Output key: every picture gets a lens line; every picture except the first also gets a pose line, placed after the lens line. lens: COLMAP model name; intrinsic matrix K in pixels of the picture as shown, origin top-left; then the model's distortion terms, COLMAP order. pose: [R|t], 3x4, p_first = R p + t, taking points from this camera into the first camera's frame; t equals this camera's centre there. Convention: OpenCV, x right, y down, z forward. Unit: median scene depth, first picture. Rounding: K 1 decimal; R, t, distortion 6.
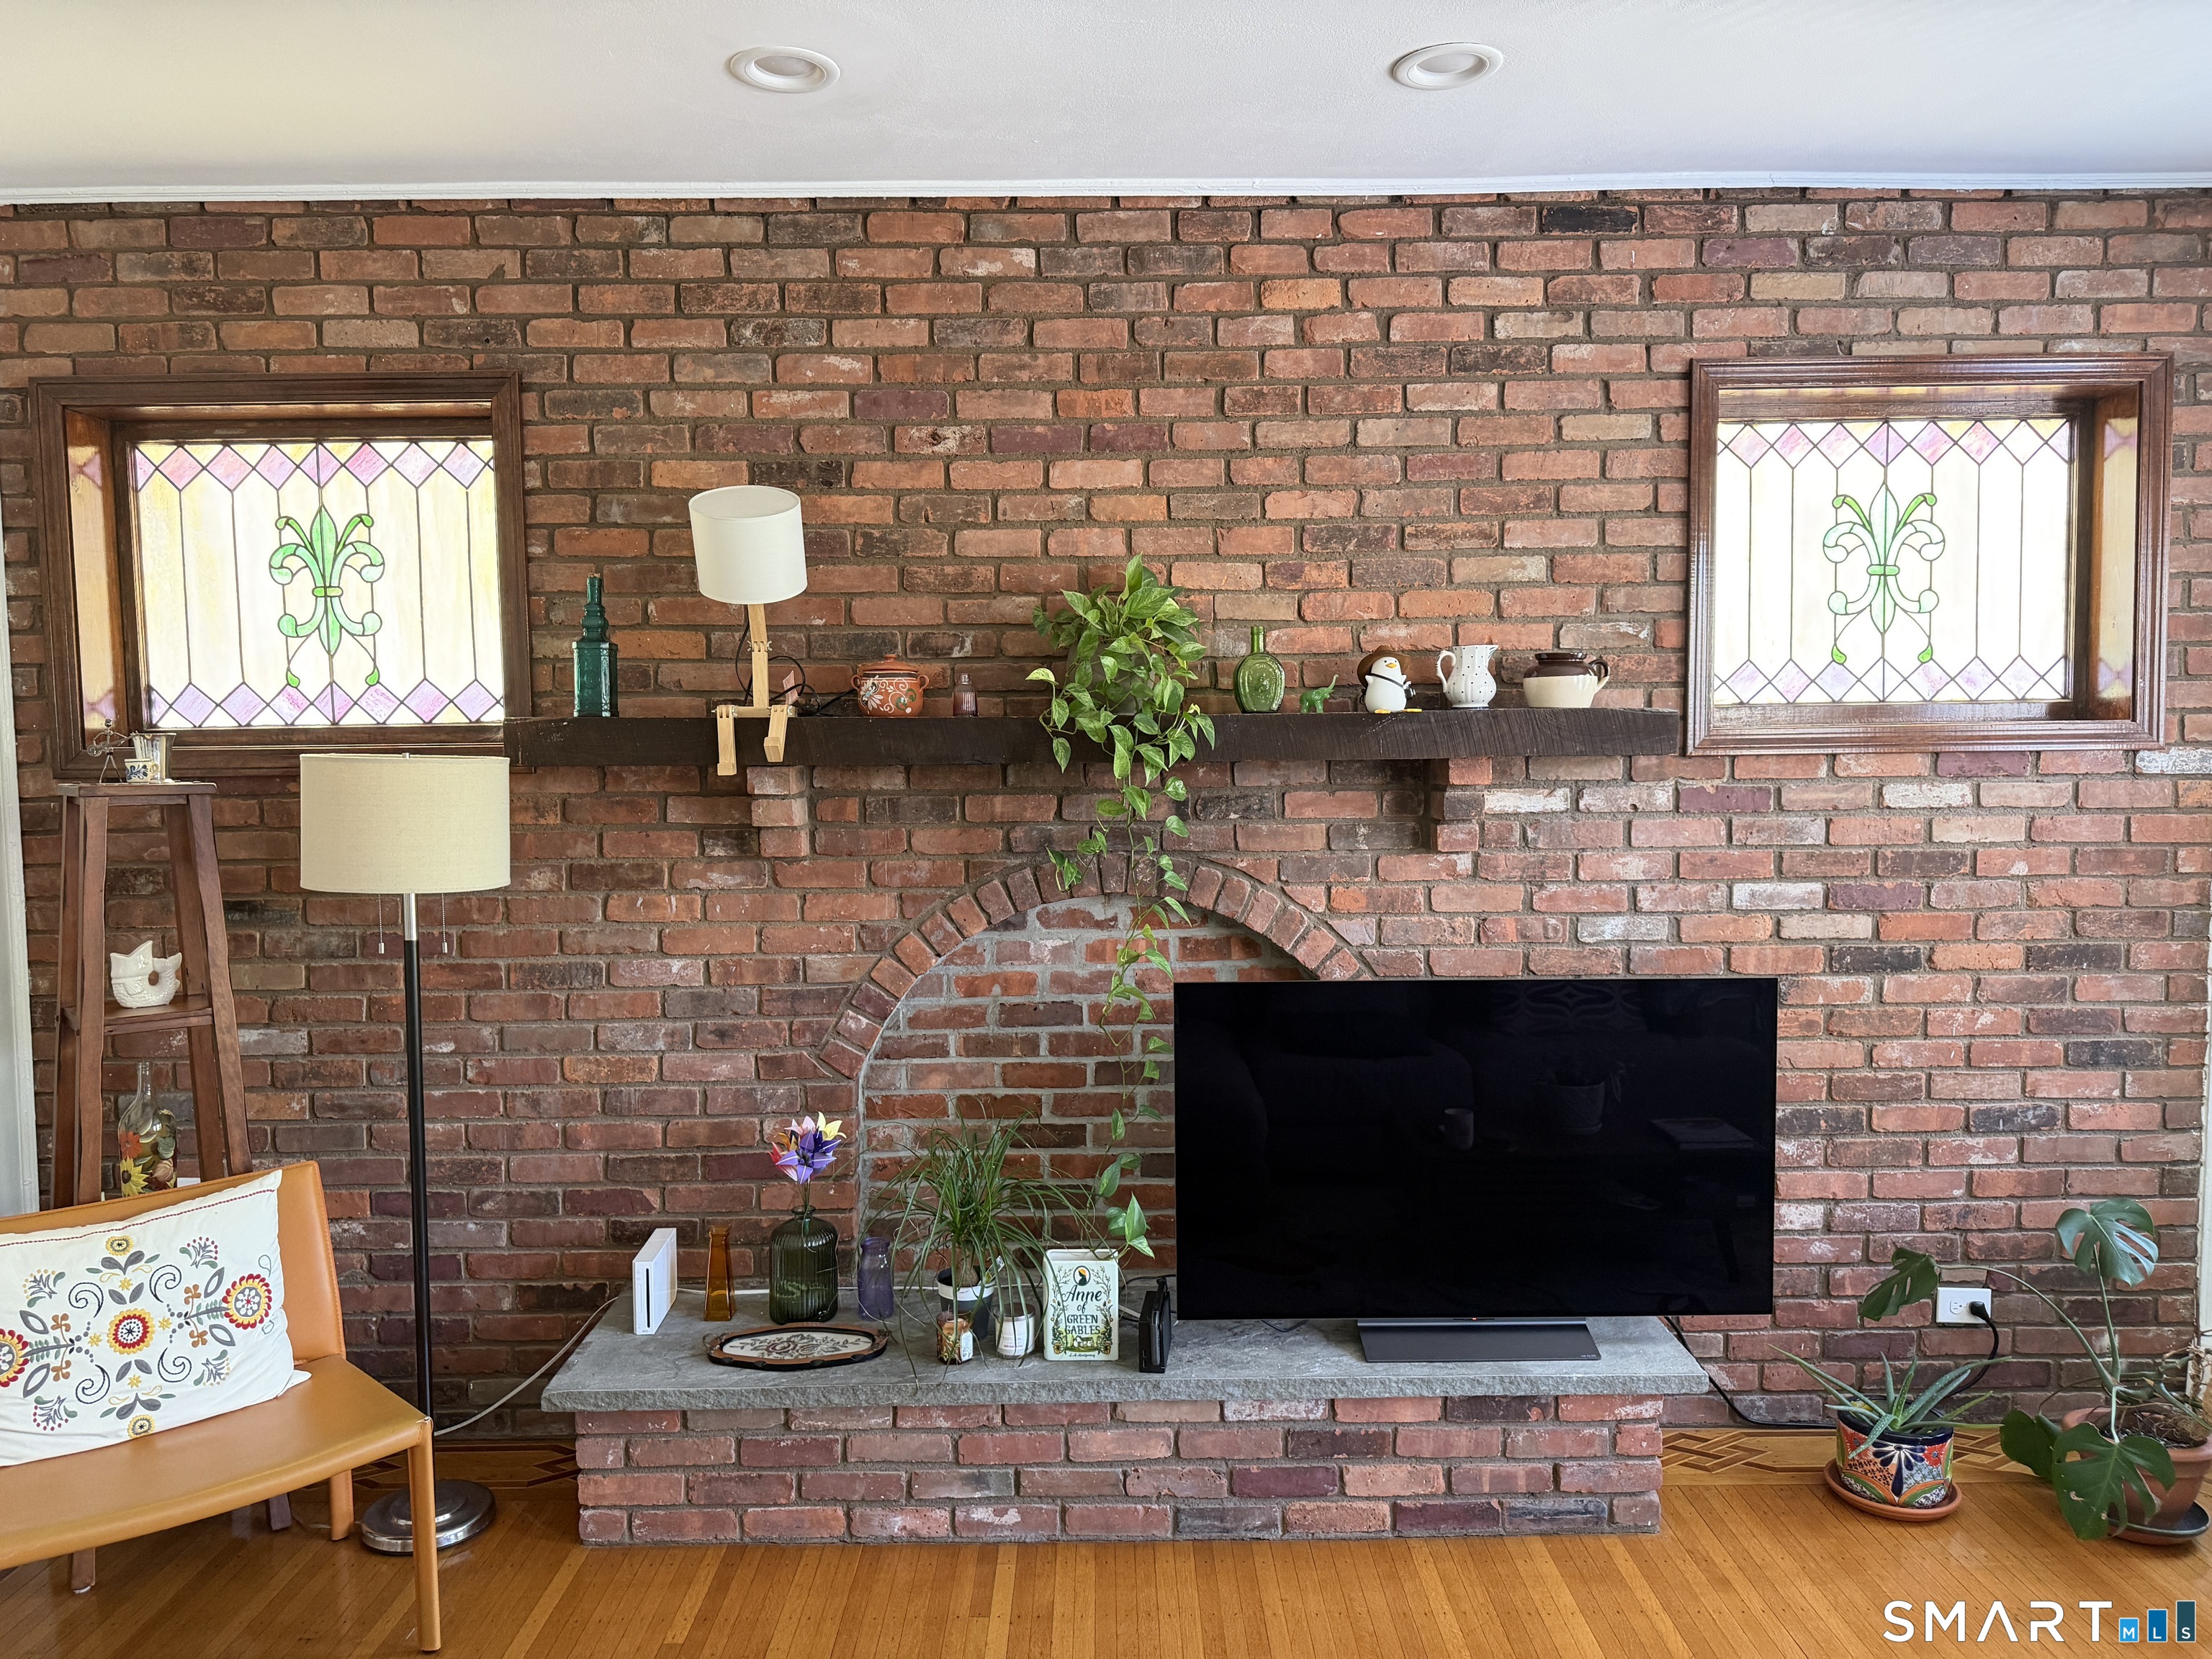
lens RADIAL K [[1574.6, 0, 1112.6], [0, 1574.6, 840.5], [0, 0, 1]] dist [0.056606, -0.028851]
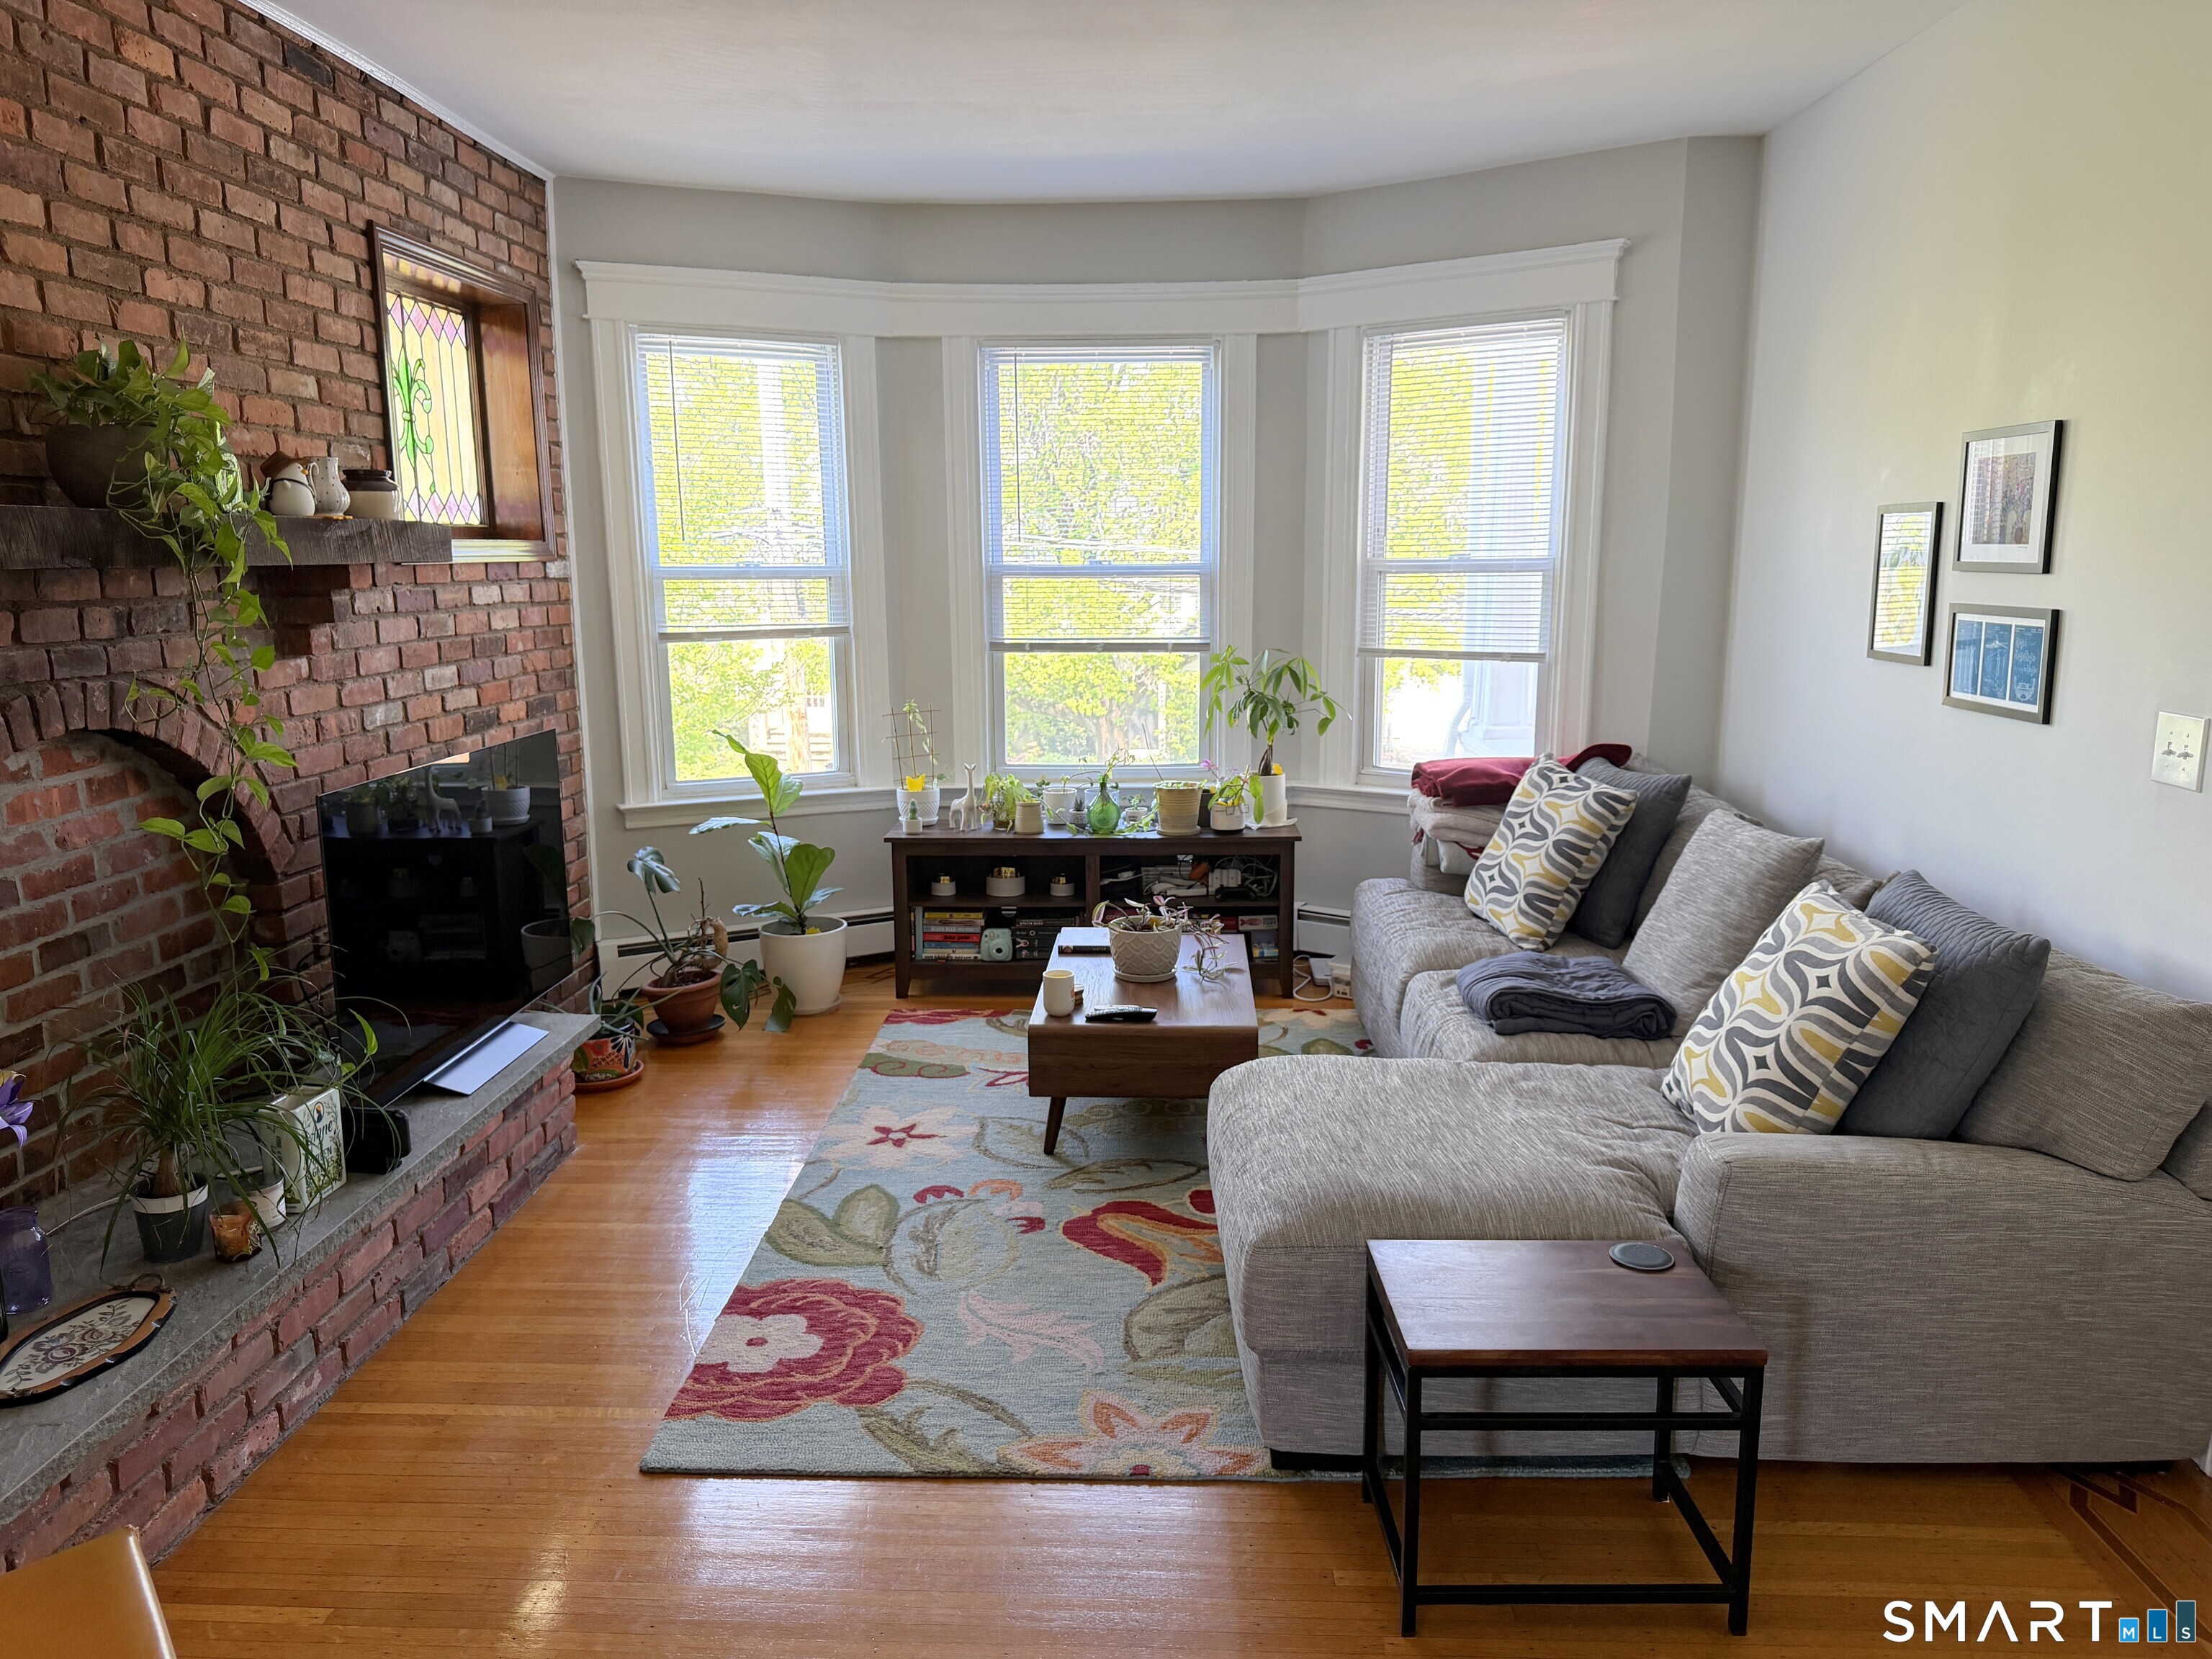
lens RADIAL K [[1574.6, 0, 1112.5], [0, 1574.6, 823.3], [0, 0, 1]] dist [0.056606, -0.028851]
pose [[0.040812, -0.160190, 0.986242, -0.841650], [0.094935, 0.983221, 0.155771, 0.002640], [-0.994647, 0.087272, 0.055335, 0.425217]]
